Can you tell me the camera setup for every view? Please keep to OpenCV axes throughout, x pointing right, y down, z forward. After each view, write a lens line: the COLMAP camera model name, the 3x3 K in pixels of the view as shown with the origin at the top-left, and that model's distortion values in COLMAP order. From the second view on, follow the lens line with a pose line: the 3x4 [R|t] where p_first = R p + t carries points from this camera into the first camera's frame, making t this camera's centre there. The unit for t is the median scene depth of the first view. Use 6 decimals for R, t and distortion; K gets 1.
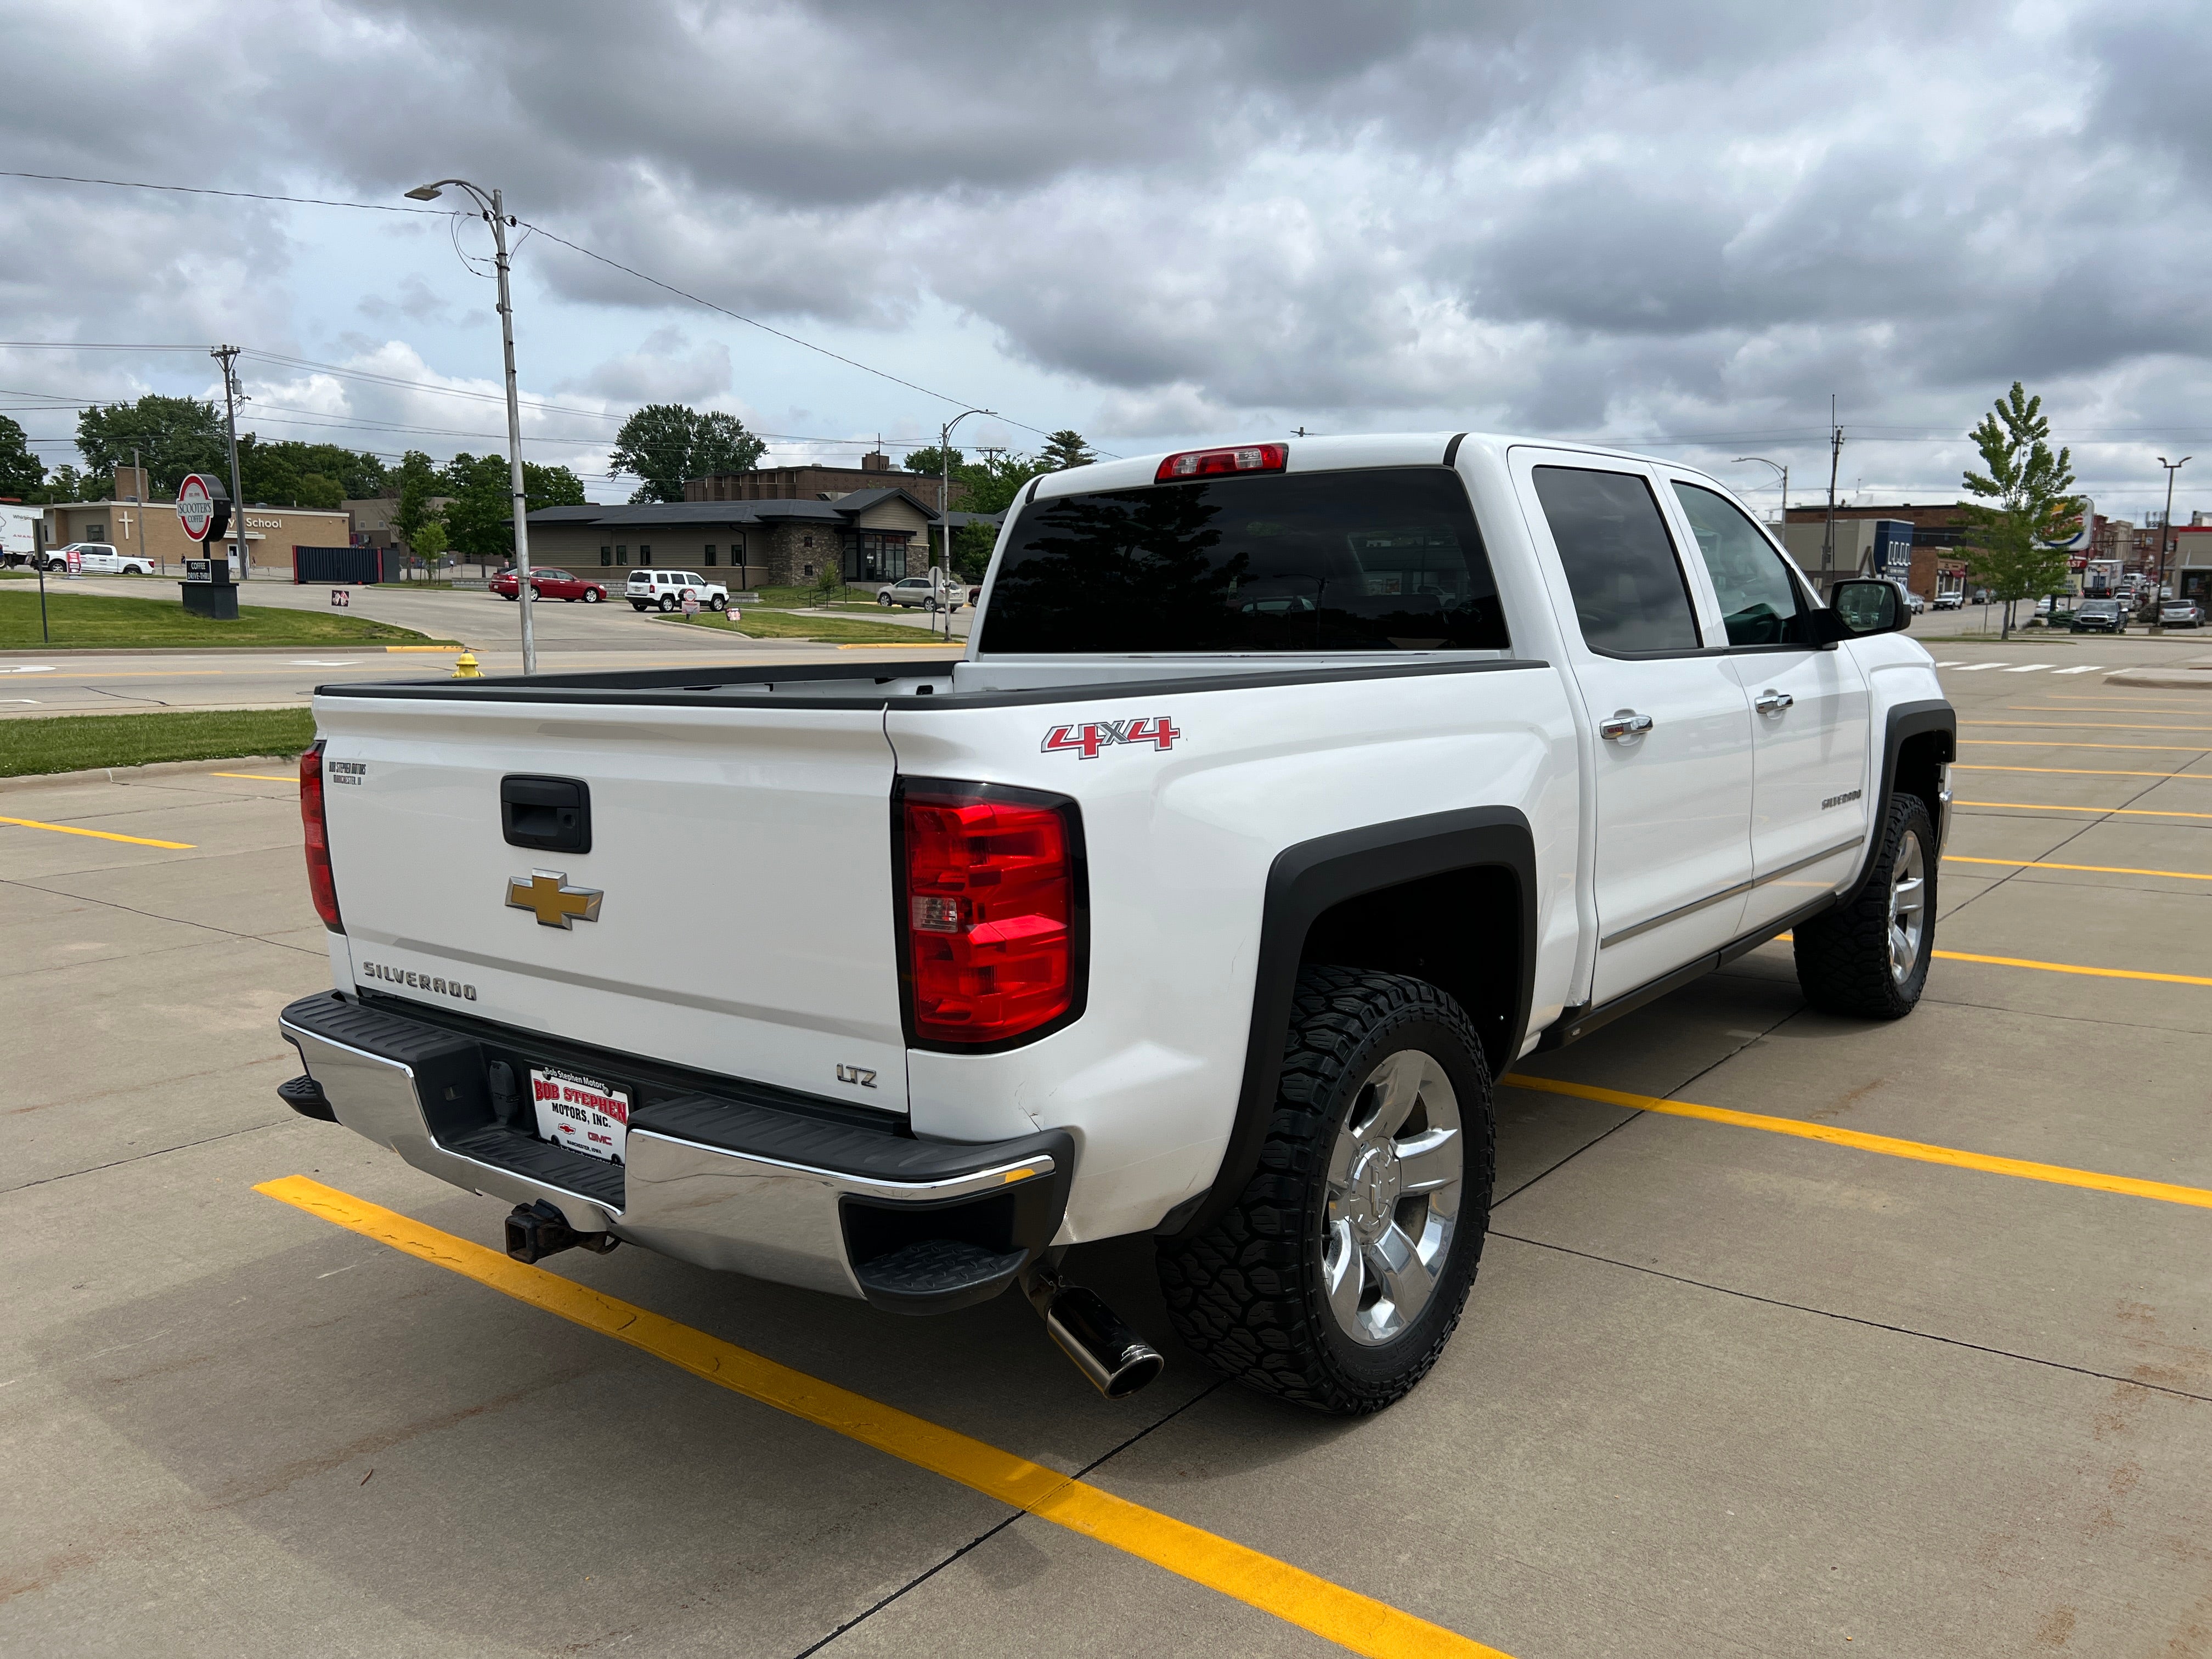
lens RADIAL K [[1664.0, 0, 1108.1], [0, 1664.0, 818.2], [0, 0, 1]] dist [0.050861, -0.053822]
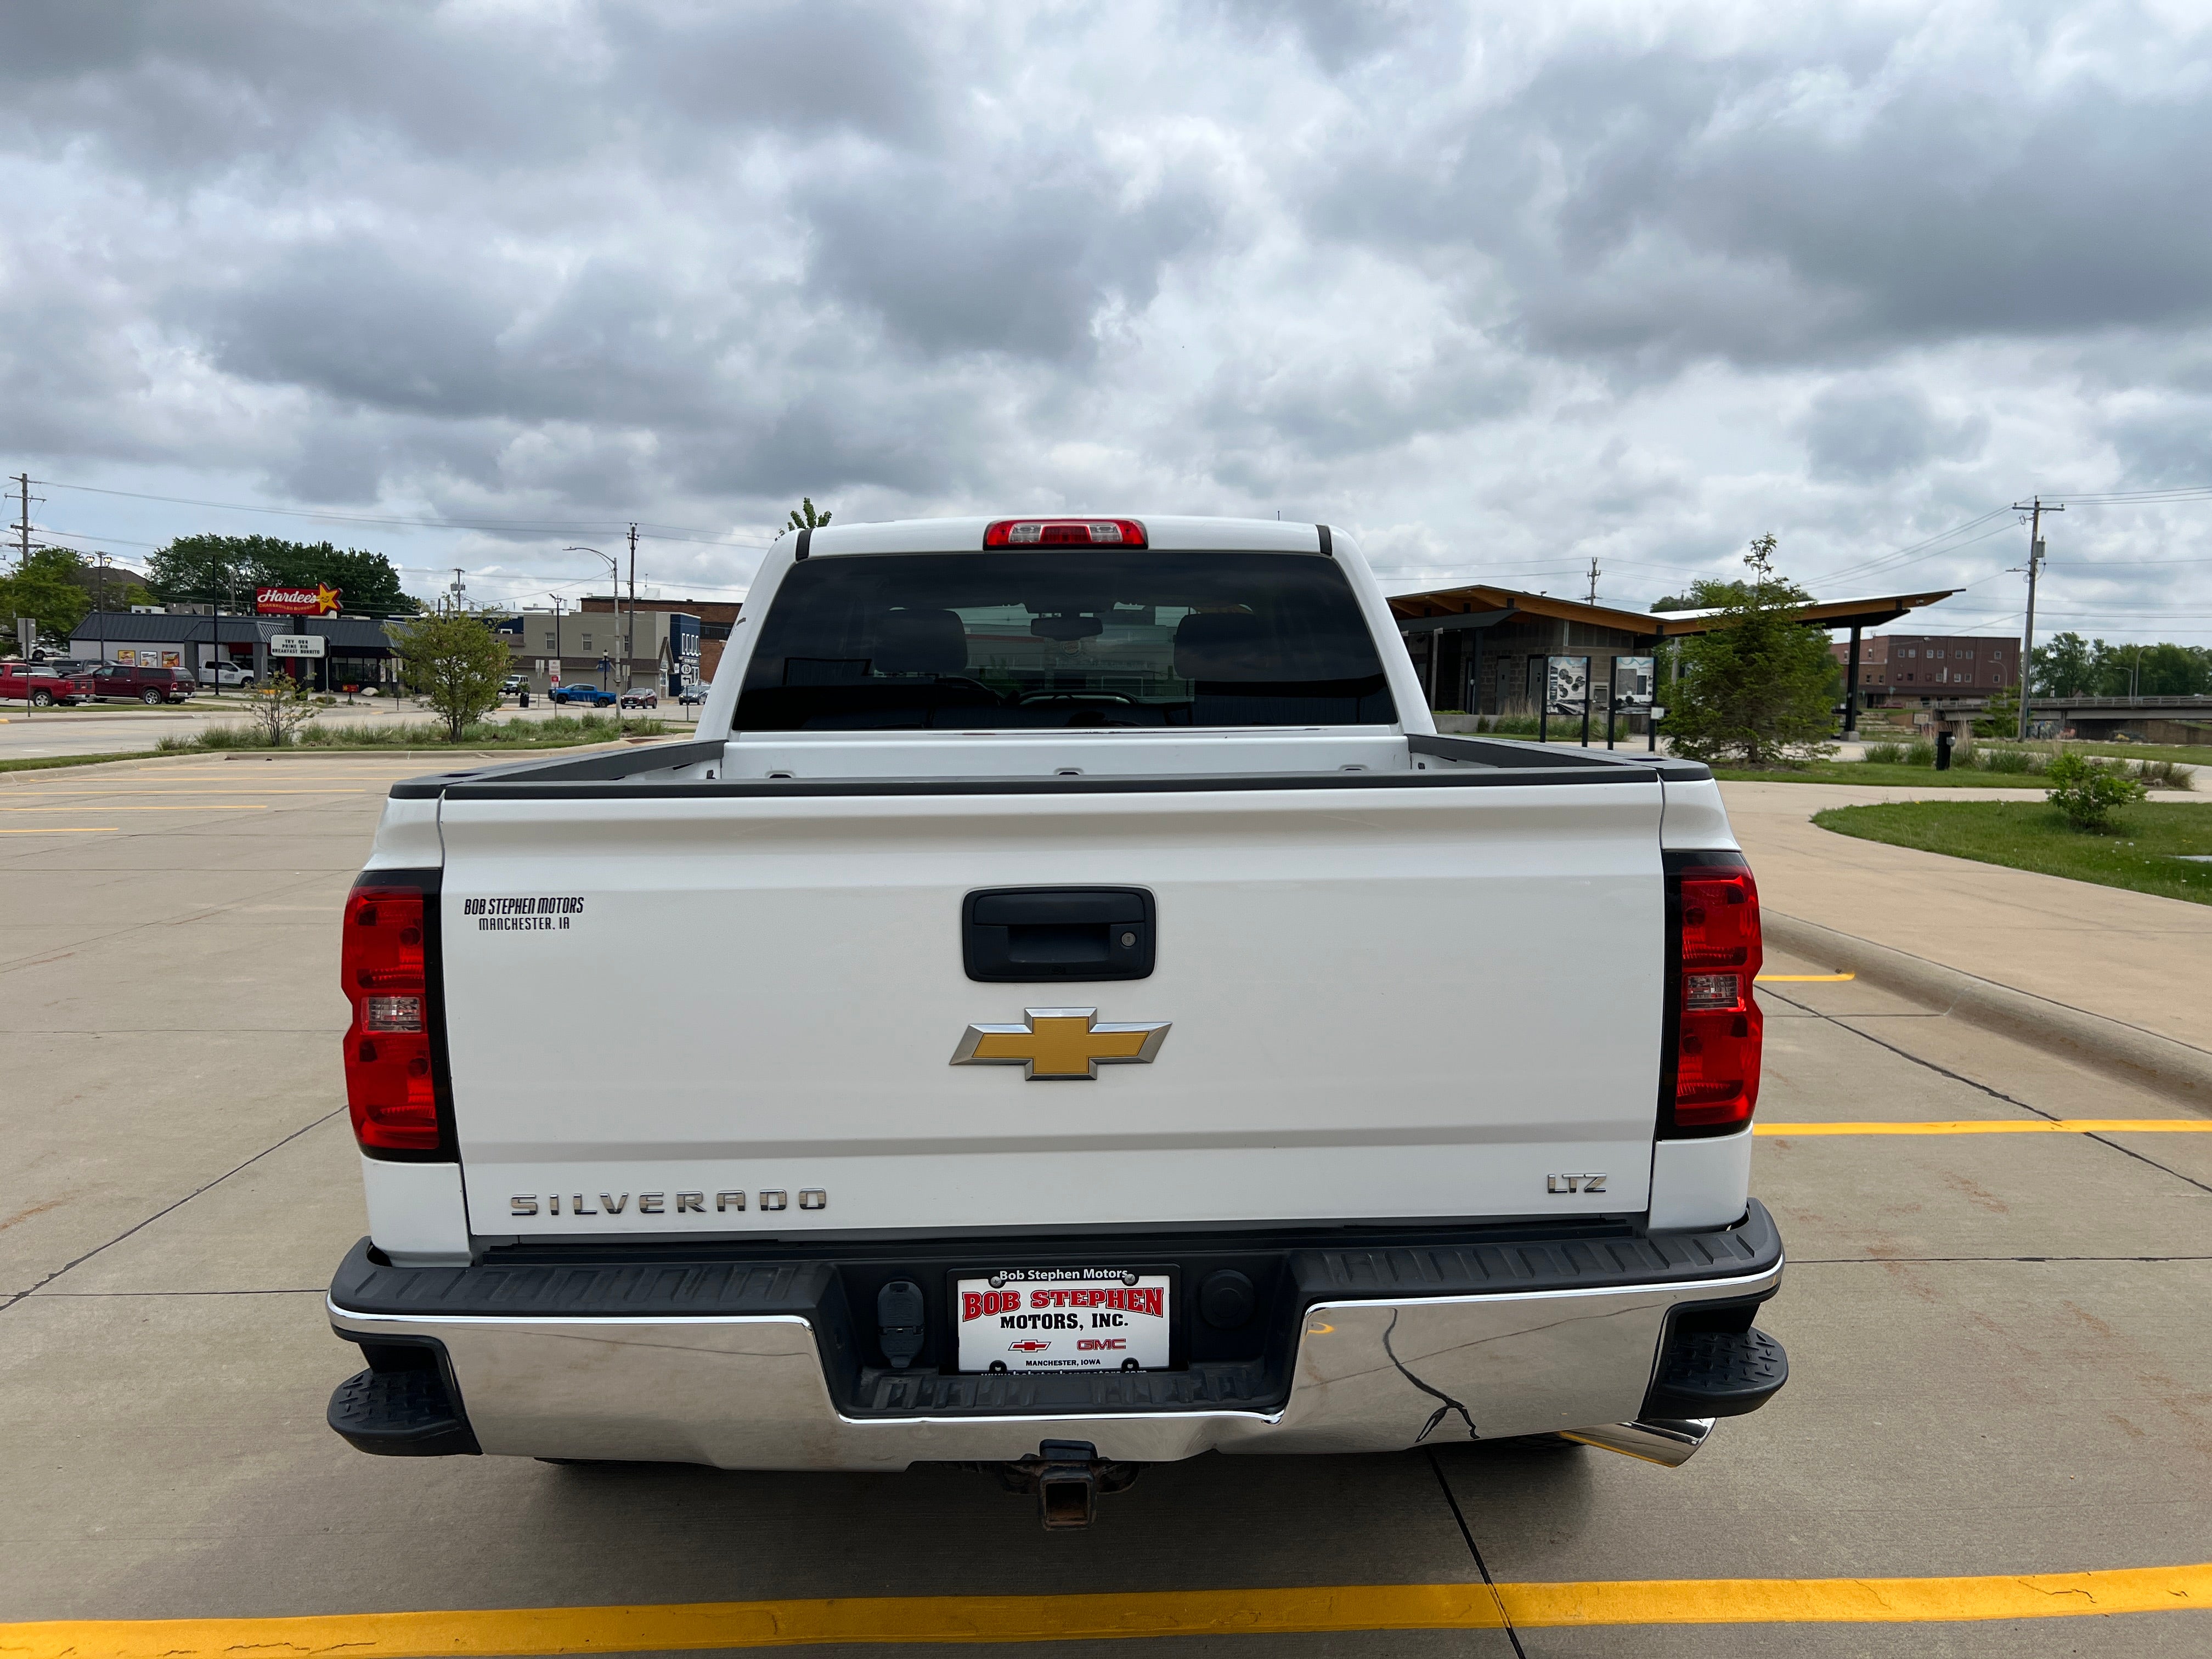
lens RADIAL K [[1664.0, 0, 1125.4], [0, 1664.0, 833.0], [0, 0, 1]] dist [0.050861, -0.053822]
pose [[0.764686, -0.045778, 0.642775, -0.084906], [0.072451, 0.997257, -0.015169, -0.003821], [-0.640318, 0.058169, 0.765905, 0.040666]]
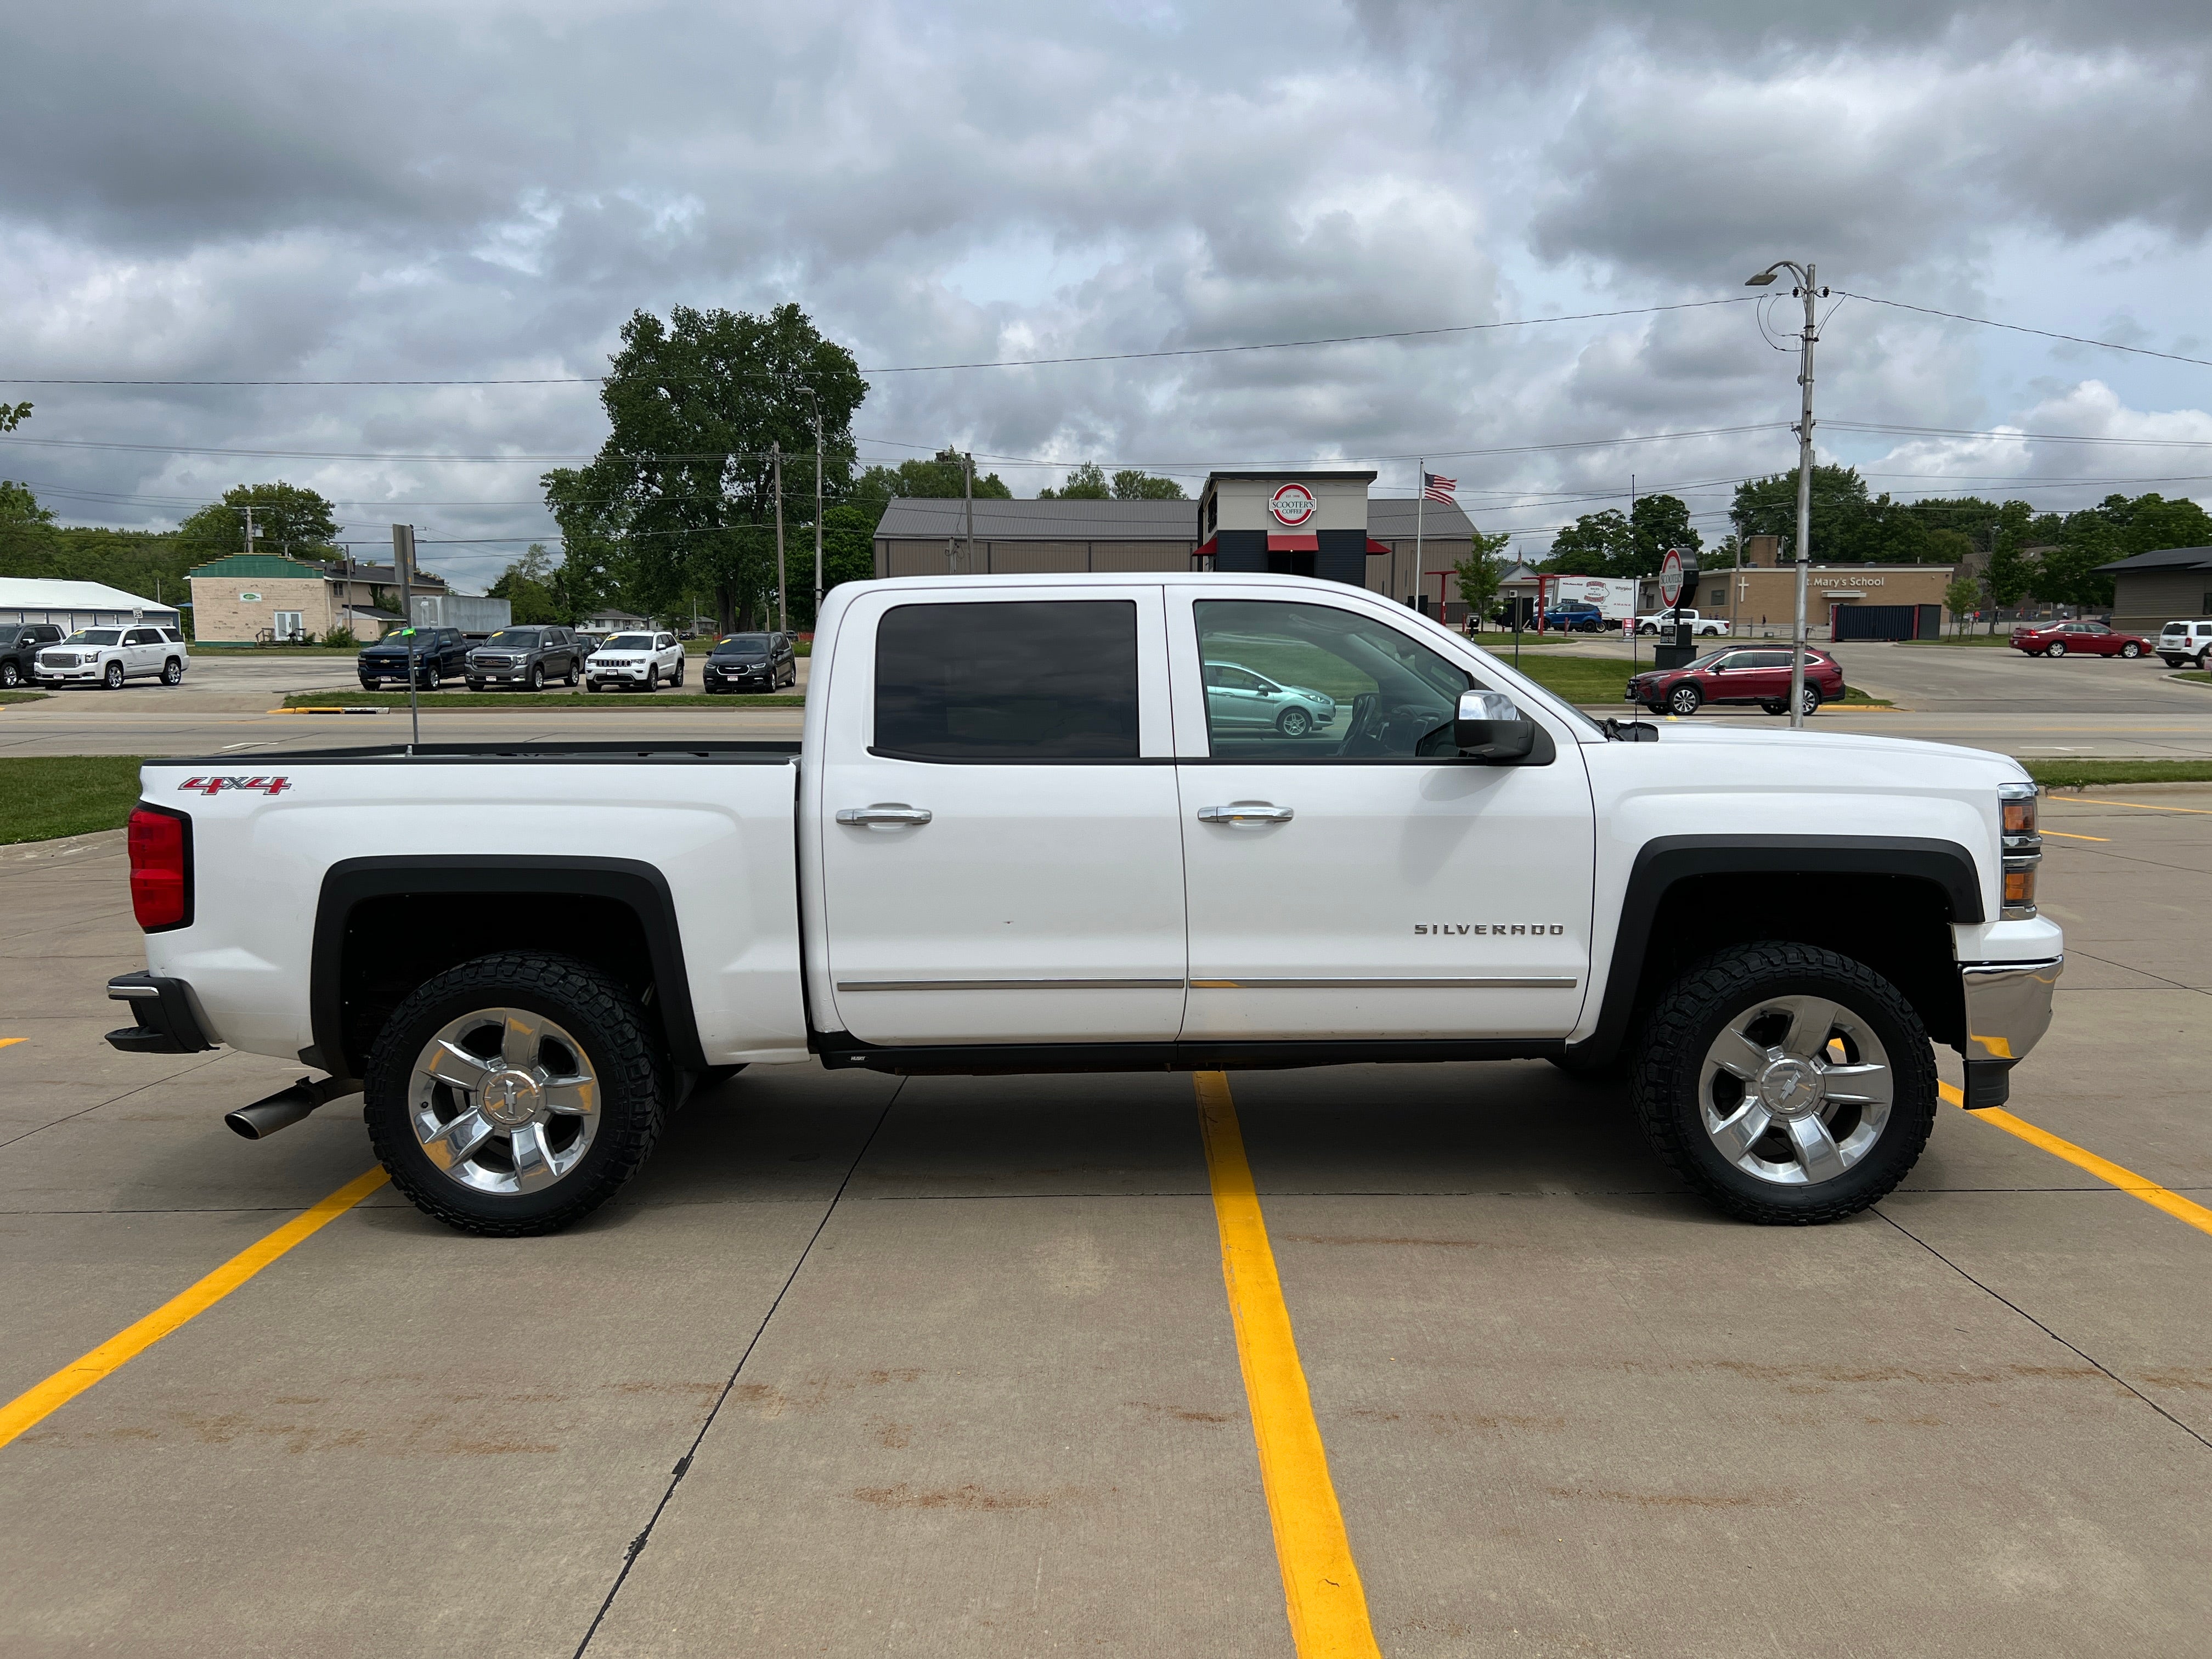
lens RADIAL K [[1664.0, 0, 1123.9], [0, 1664.0, 830.3], [0, 0, 1]] dist [0.050861, -0.053822]
pose [[0.621059, 0.076935, -0.779978, 0.200050], [-0.095983, 0.995146, 0.021731, -0.012805], [0.777864, 0.061369, 0.625429, 0.054806]]
